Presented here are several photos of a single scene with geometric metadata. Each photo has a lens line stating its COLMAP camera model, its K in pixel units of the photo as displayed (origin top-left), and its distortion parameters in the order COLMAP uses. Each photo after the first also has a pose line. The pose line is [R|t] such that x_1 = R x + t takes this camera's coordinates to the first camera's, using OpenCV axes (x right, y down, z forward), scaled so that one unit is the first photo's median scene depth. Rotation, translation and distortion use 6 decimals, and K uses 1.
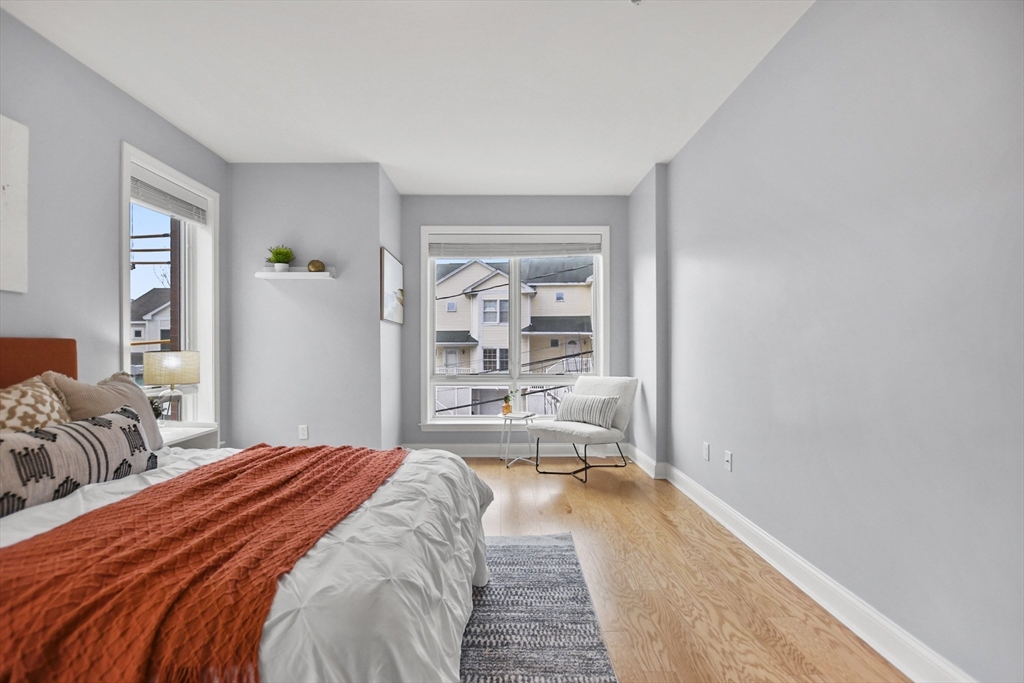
lens RADIAL K [[452.5, 0, 507.3], [0, 452.5, 342.8], [0, 0, 1]] dist [-0.014588, 0.004980]
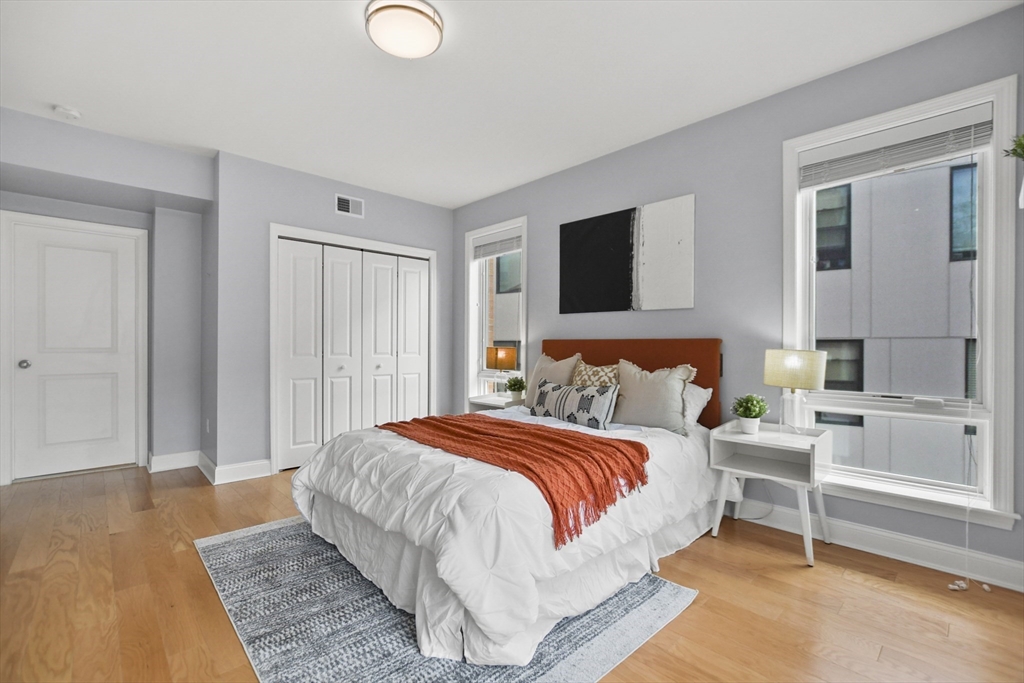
lens RADIAL K [[449.9, 0, 505.2], [0, 449.9, 346.5], [0, 0, 1]] dist [-0.012759, 0.005908]
pose [[-0.739439, 0.005088, -0.673204, 0.429201], [0.001033, 0.999979, 0.006423, 0.006343], [0.673223, 0.004054, -0.739429, 1.991612]]
